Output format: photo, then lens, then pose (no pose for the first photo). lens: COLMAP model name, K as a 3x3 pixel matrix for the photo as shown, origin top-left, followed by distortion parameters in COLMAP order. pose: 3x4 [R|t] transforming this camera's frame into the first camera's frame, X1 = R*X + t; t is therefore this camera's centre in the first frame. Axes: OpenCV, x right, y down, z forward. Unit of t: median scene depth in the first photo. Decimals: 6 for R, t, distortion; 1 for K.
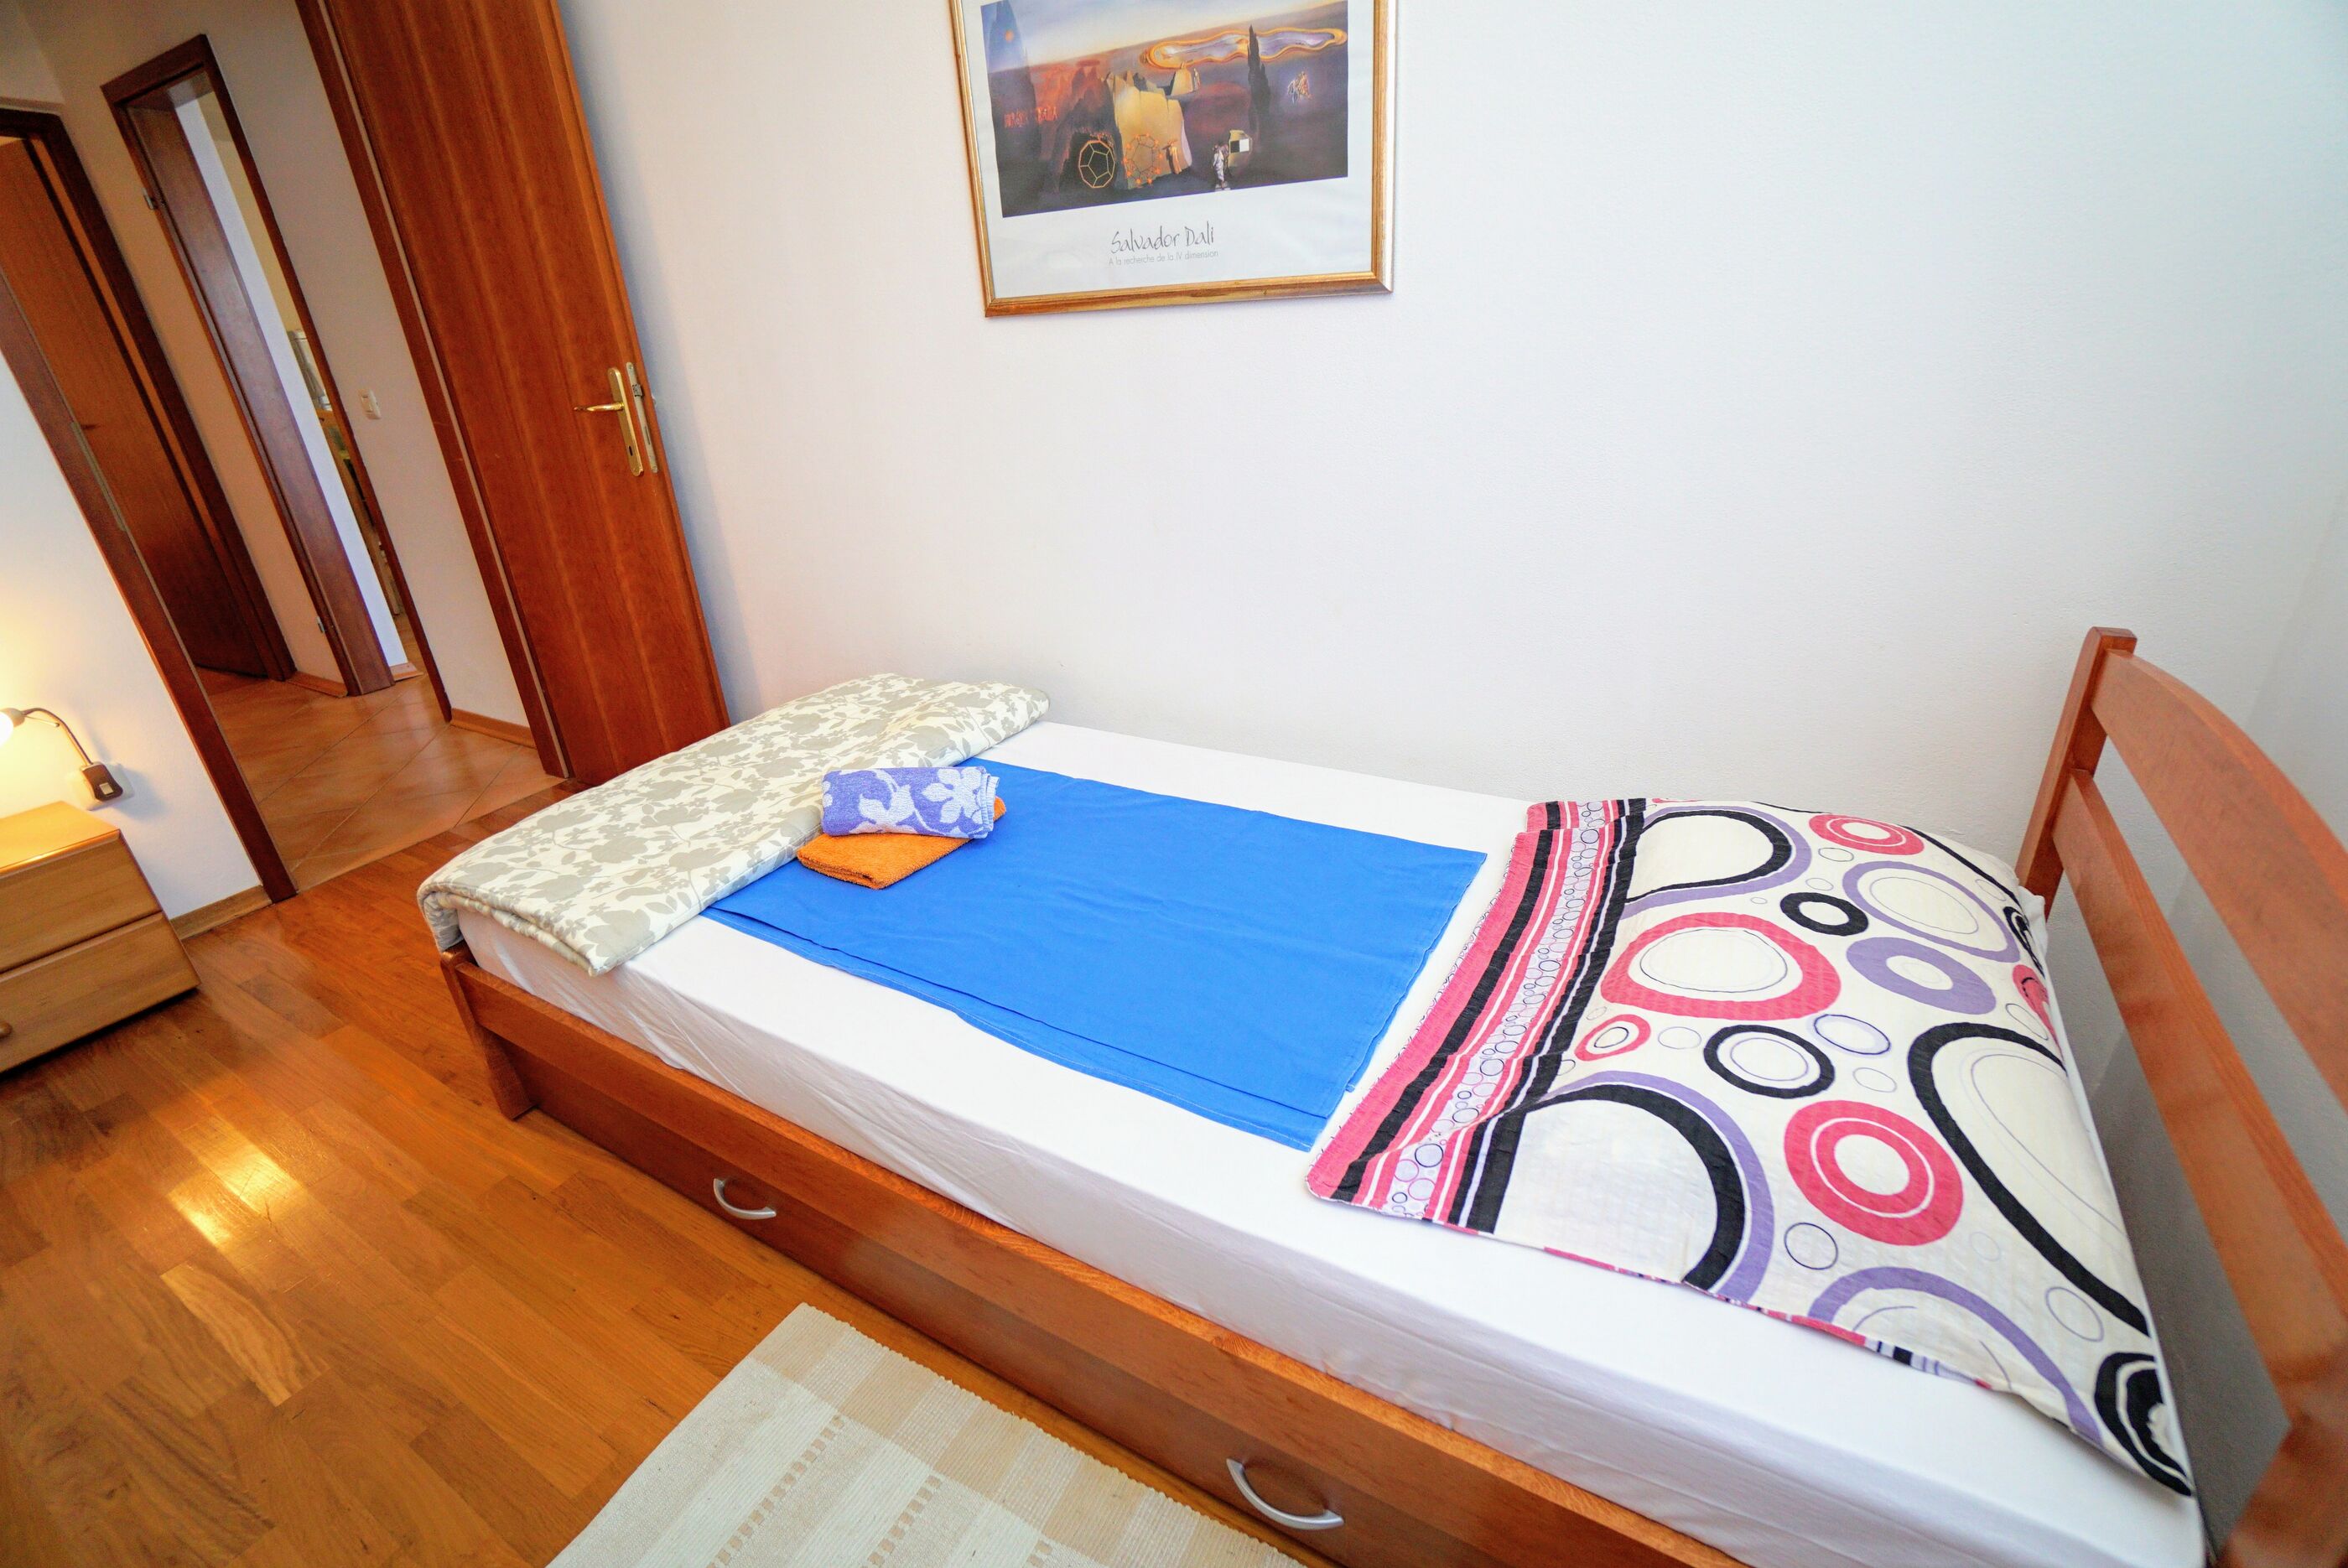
lens RADIAL K [[1035.1, 0, 1176.2], [0, 1035.1, 765.8], [0, 0, 1]] dist [-0.061754, 0.021906]
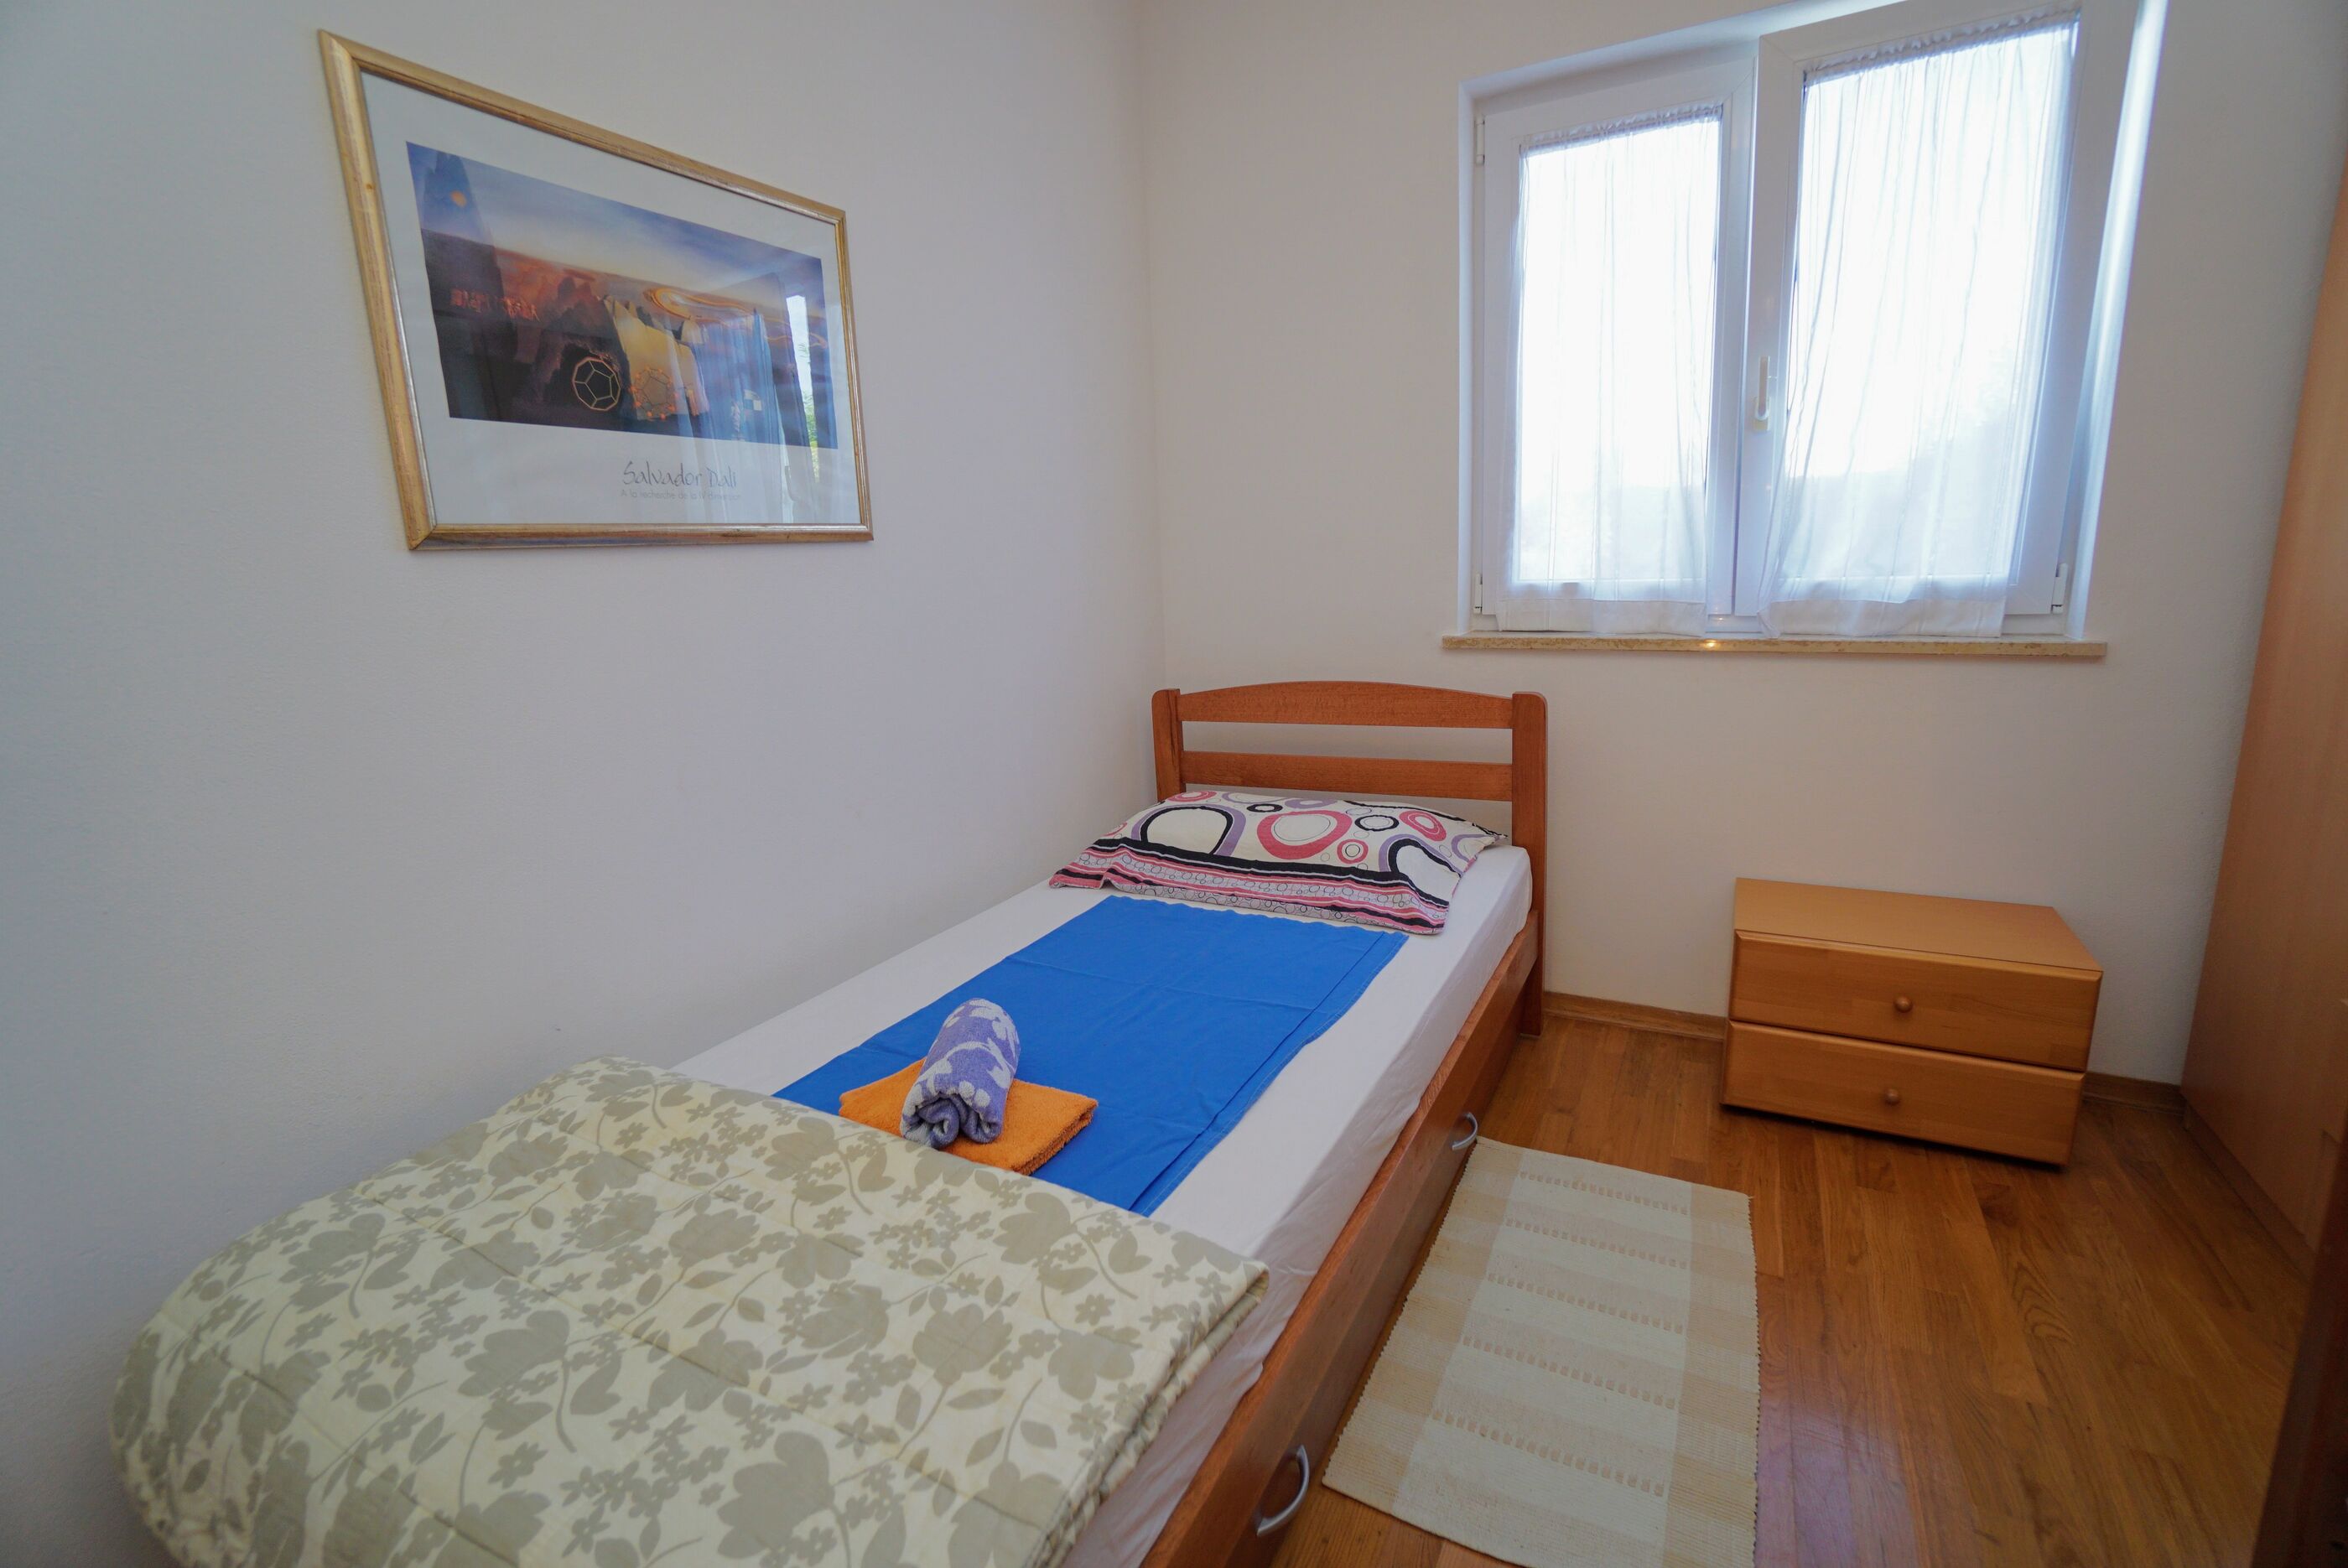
lens RADIAL K [[1035.1, 0, 1174.7], [0, 1035.1, 777.0], [0, 0, 1]] dist [-0.061754, 0.021906]
pose [[-0.022908, -0.153199, 0.987930, -0.995350], [0.448040, 0.881823, 0.147134, -0.210927], [-0.893720, 0.446003, 0.048438, 0.680565]]
